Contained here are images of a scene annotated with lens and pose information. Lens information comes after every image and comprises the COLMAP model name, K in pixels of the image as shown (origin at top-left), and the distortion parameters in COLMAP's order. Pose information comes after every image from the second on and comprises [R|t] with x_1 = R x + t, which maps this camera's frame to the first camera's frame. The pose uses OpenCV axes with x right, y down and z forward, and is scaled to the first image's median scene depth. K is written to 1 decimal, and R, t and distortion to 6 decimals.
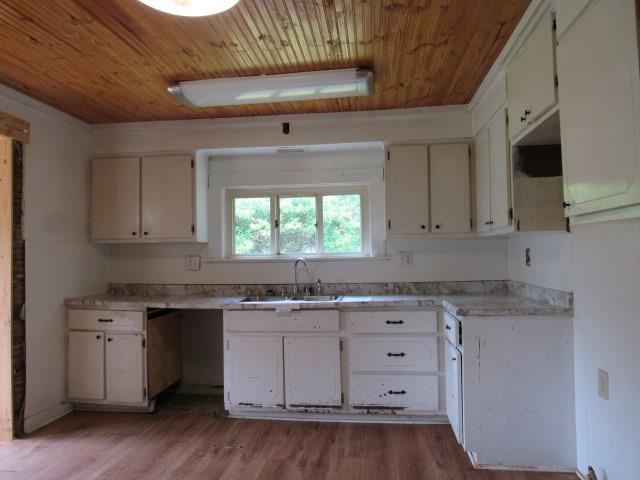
lens RADIAL K [[453.4, 0, 320.0], [0, 453.4, 240.0], [0, 0, 1]] dist [-0.027073, 0.001664]
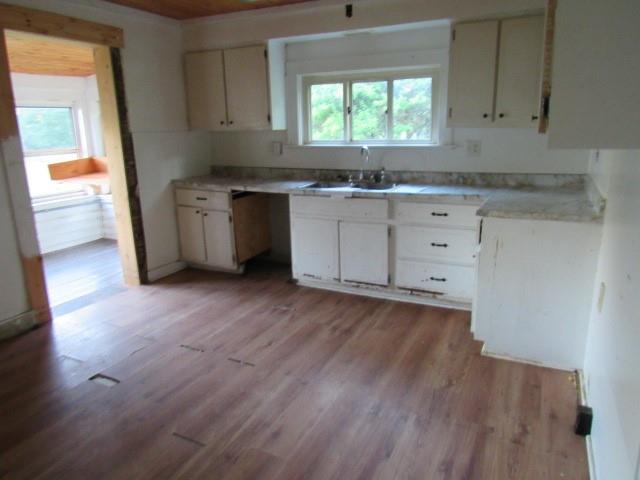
lens RADIAL K [[453.4, 0, 320.0], [0, 453.4, 240.0], [0, 0, 1]] dist [-0.027073, 0.001664]
pose [[0.946287, 0.073254, -0.314921, 0.217816], [0.018787, 0.959894, 0.279733, -0.049624], [0.322782, -0.270624, 0.906959, -0.027227]]
